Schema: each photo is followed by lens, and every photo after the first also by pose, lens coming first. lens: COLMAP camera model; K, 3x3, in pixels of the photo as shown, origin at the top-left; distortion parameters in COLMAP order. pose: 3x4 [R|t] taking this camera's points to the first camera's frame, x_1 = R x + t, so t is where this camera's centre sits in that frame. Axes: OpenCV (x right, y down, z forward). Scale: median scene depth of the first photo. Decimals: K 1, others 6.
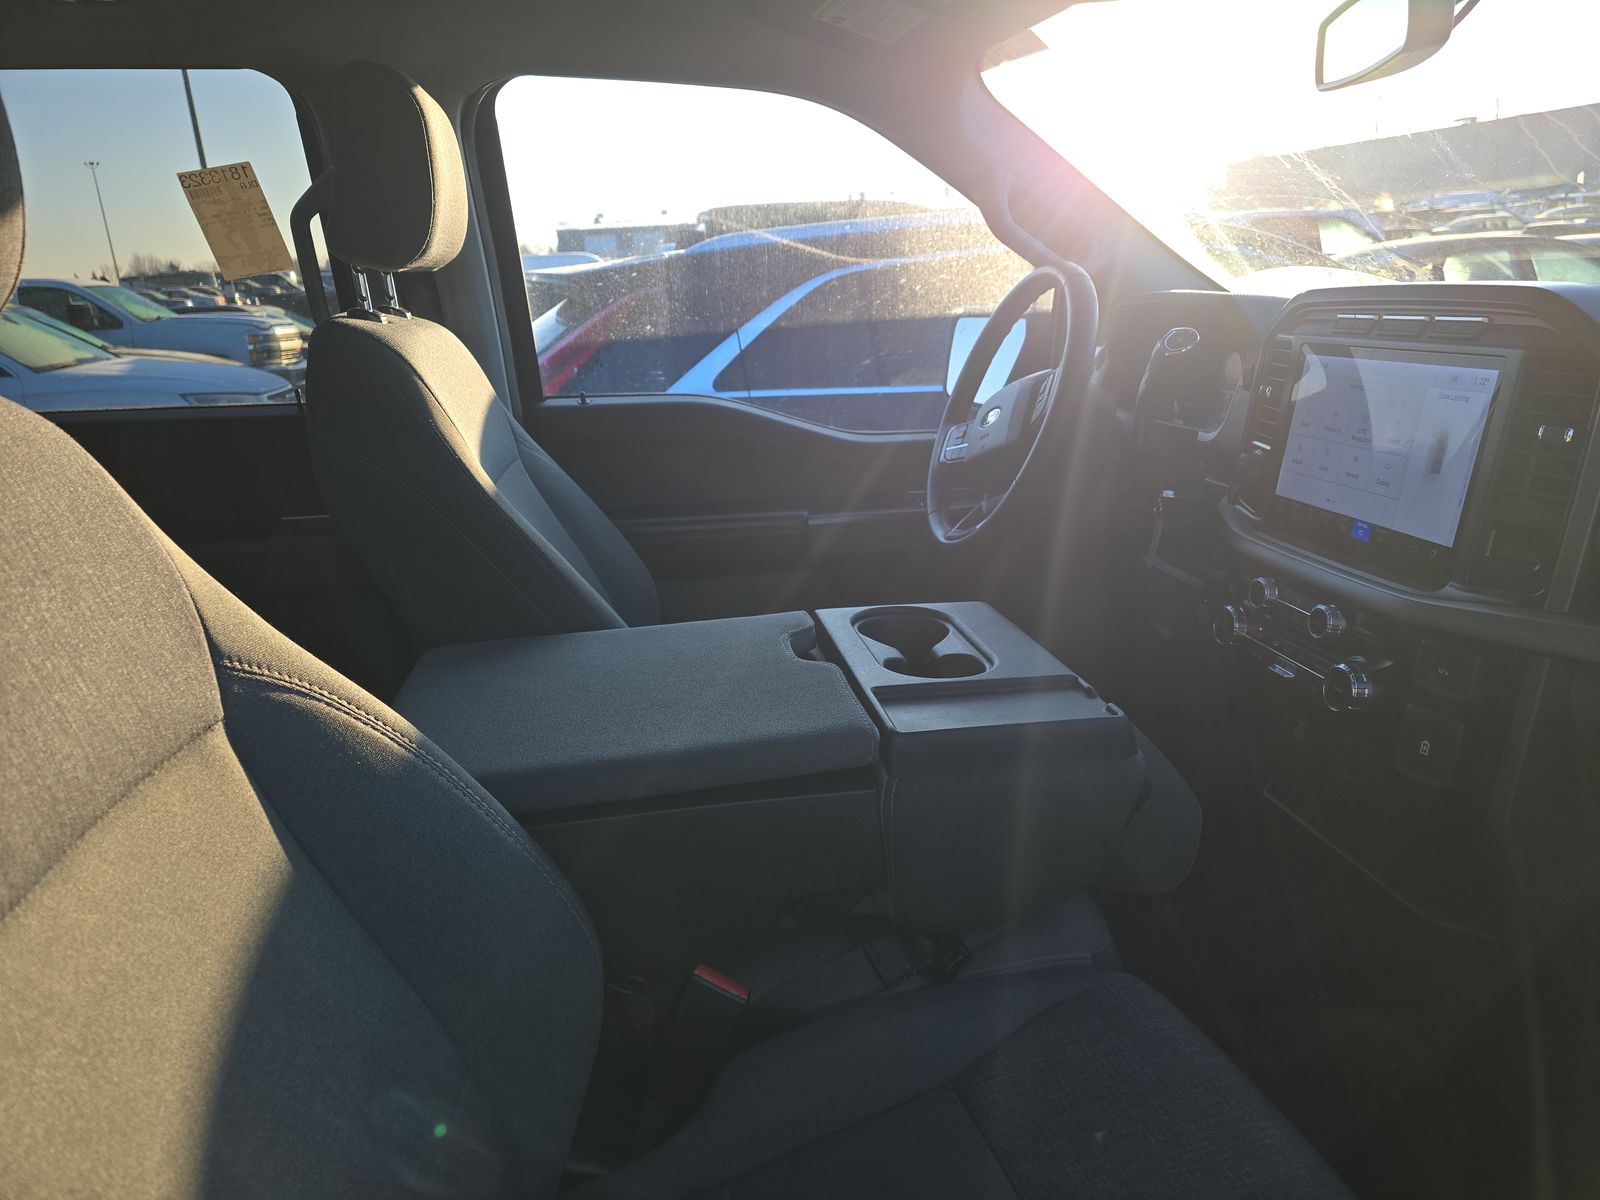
lens RADIAL K [[1078.2, 0, 800.0], [0, 1078.2, 600.0], [0, 0, 1]] dist [0.066724, -0.069613]
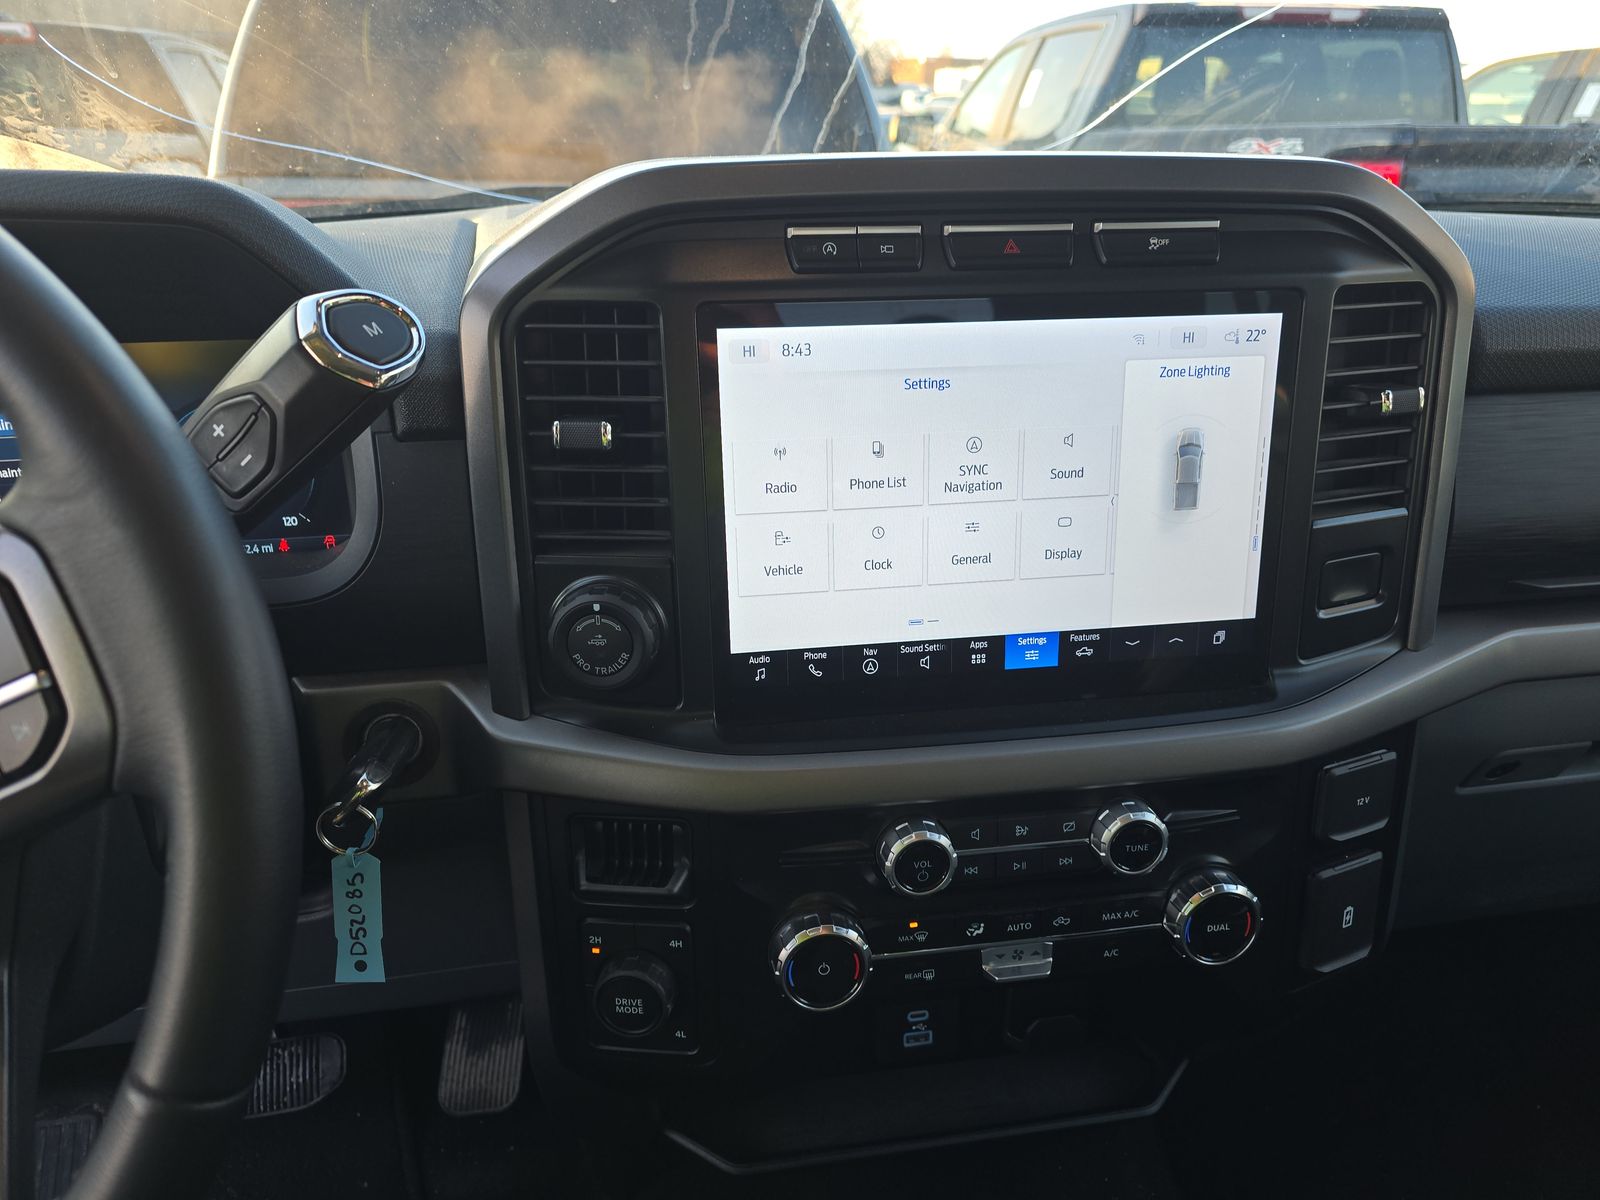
lens RADIAL K [[1078.2, 0, 800.0], [0, 1078.2, 600.0], [0, 0, 1]] dist [0.066724, -0.069613]
pose [[-0.010870, -0.314043, 0.949346, 0.035447], [0.286005, 0.908763, 0.303893, -0.271018], [-0.958166, 0.274821, 0.079940, 1.049688]]
